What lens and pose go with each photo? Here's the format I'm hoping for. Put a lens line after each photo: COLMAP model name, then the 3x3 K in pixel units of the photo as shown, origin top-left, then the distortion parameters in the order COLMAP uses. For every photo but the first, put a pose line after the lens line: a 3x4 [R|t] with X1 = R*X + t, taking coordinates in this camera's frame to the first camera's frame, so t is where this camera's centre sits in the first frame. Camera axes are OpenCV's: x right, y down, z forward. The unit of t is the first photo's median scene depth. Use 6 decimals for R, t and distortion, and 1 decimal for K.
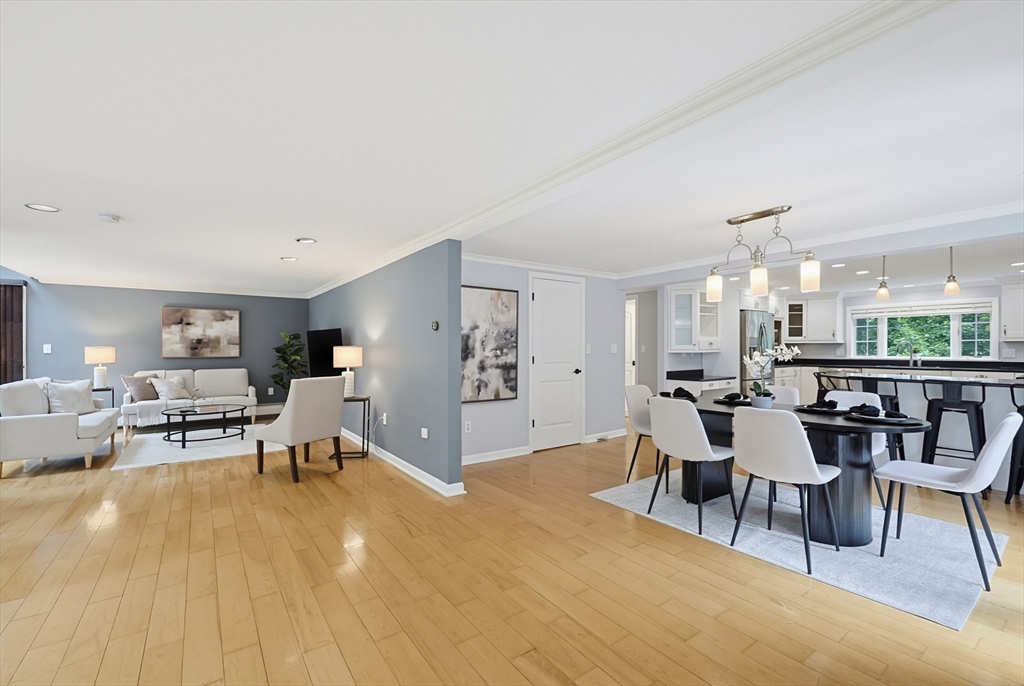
lens RADIAL K [[438.7, 0, 512.9], [0, 438.7, 345.5], [0, 0, 1]] dist [-0.000619, 0.000016]
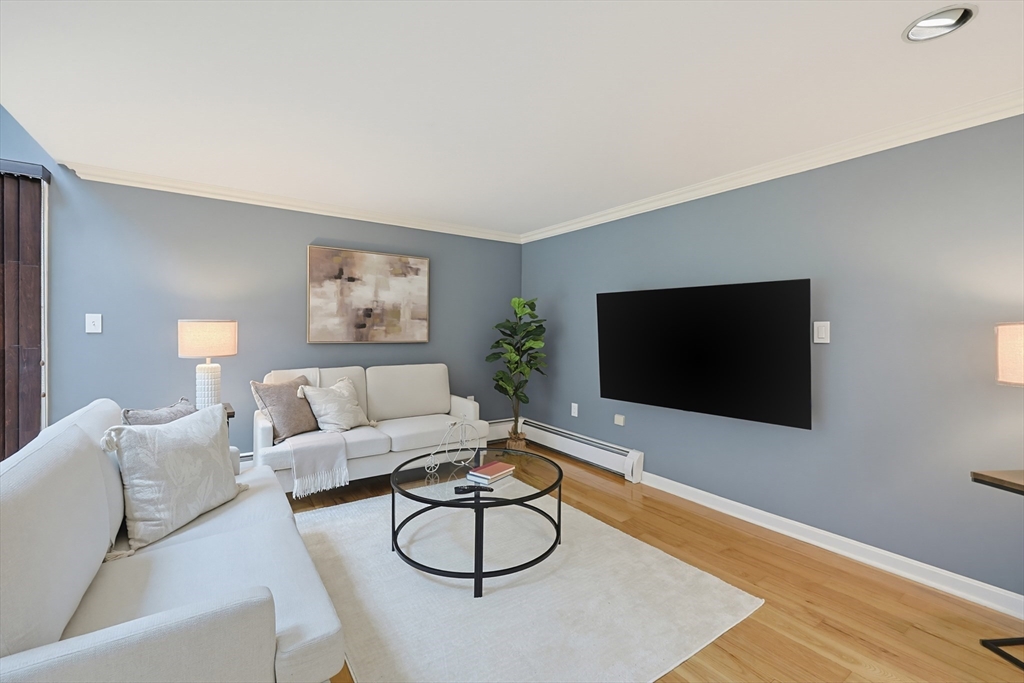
lens RADIAL K [[423.4, 0, 513.9], [0, 423.4, 331.0], [0, 0, 1]] dist [-0.009976, 0.000004]
pose [[0.999923, 0.009306, 0.008248, -0.553146], [-0.009389, 0.999905, 0.010098, 0.006047], [-0.008153, -0.010174, 0.999915, 0.492855]]
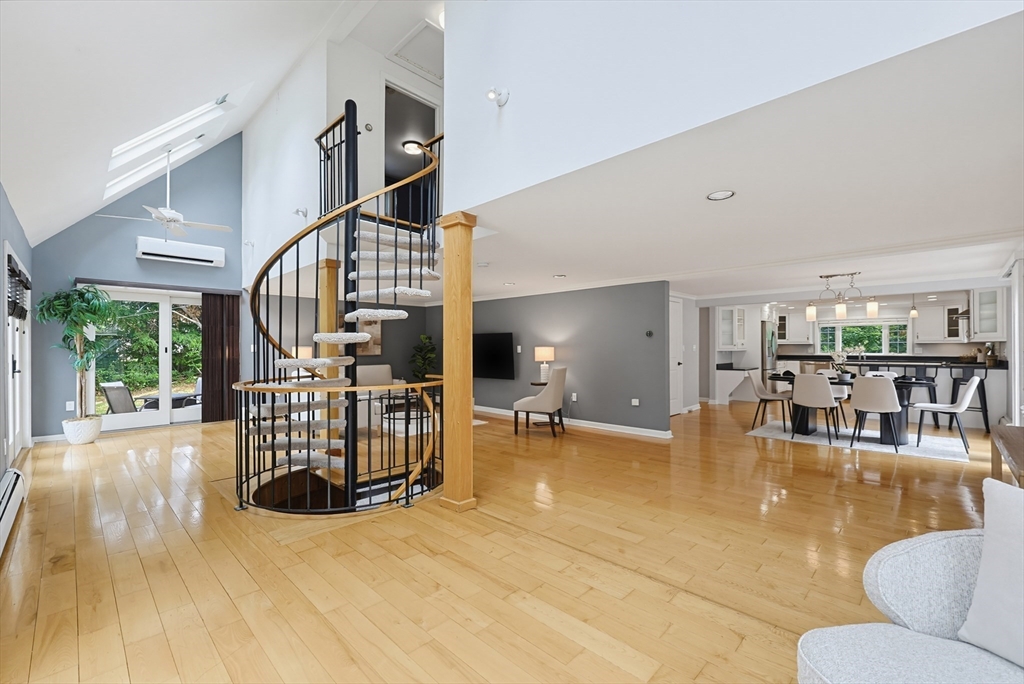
lens RADIAL K [[438.7, 0, 512.9], [0, 438.7, 344.5], [0, 0, 1]] dist [-0.000619, 0.000016]
pose [[0.985417, 0.000516, 0.170157, -0.503911], [-0.000154, 0.999998, -0.002136, -0.001086], [-0.170158, 0.002078, 0.985415, -0.261528]]
